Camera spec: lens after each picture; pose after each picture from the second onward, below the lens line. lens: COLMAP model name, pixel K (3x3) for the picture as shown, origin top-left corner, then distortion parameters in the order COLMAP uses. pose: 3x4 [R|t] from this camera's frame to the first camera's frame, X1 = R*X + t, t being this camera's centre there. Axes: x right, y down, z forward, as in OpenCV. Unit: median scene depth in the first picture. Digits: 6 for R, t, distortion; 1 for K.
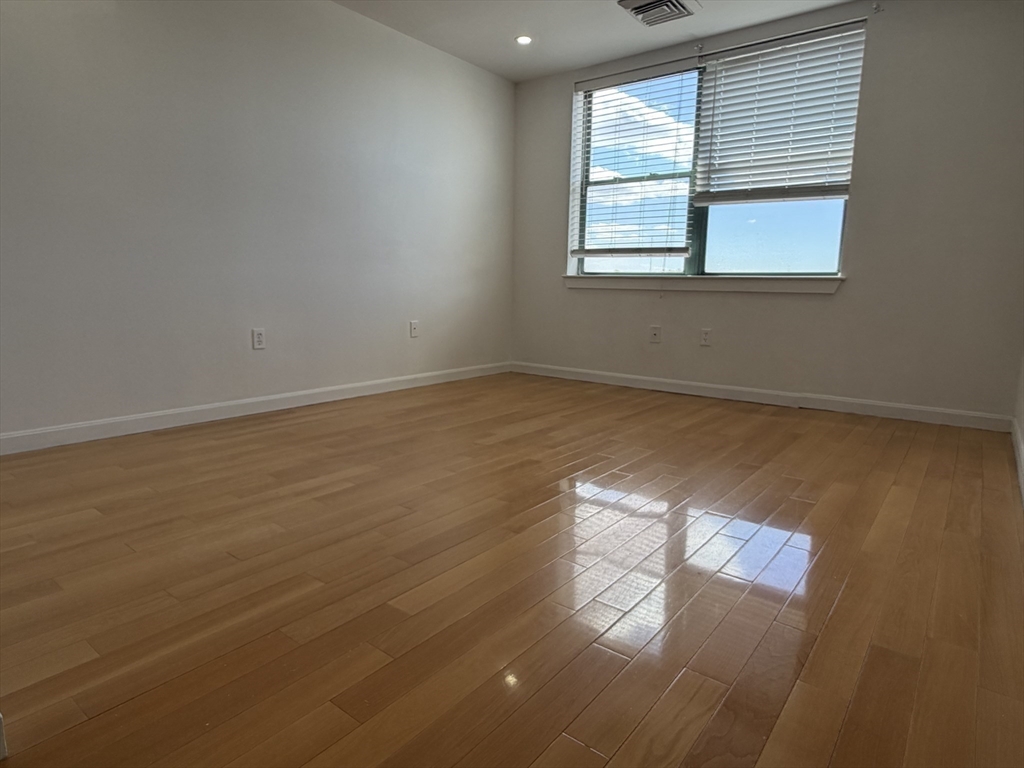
lens RADIAL K [[594.6, 0, 510.2], [0, 594.6, 383.5], [0, 0, 1]] dist [0.007288, 0.000700]
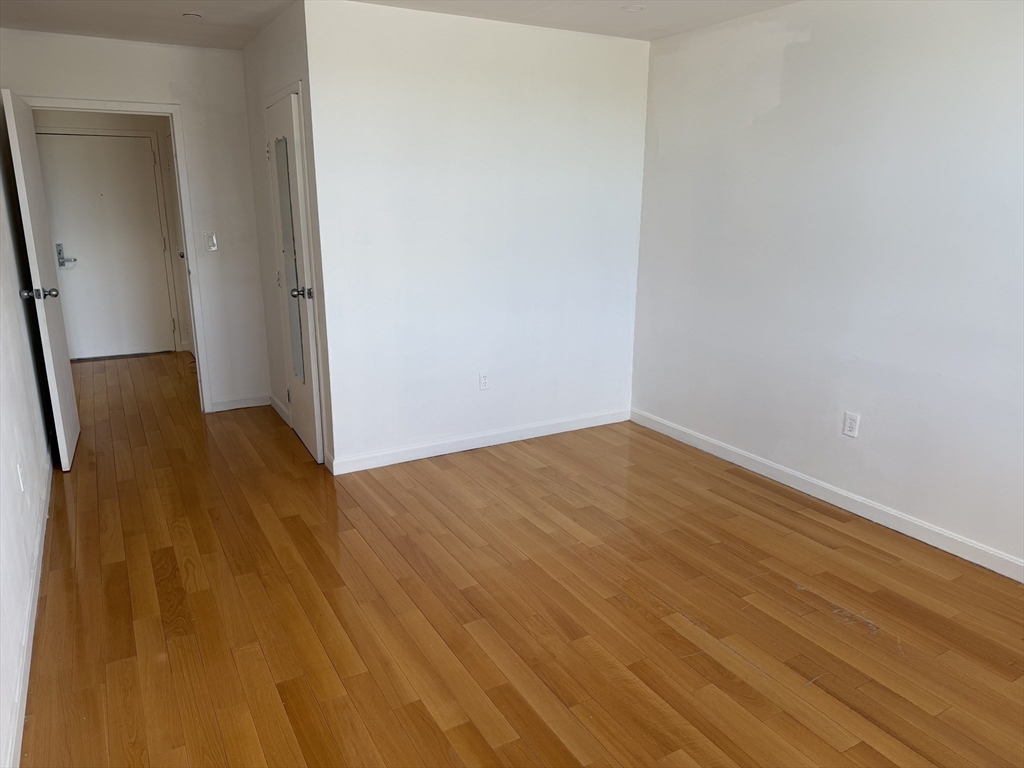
lens RADIAL K [[710.4, 0, 510.6], [0, 710.4, 382.9], [0, 0, 1]] dist [0.027127, -0.034745]
pose [[-0.381336, 0.215665, -0.898928, 1.000058], [-0.160756, 0.942120, 0.294222, -0.530824], [0.910352, 0.256705, -0.324595, 1.319336]]
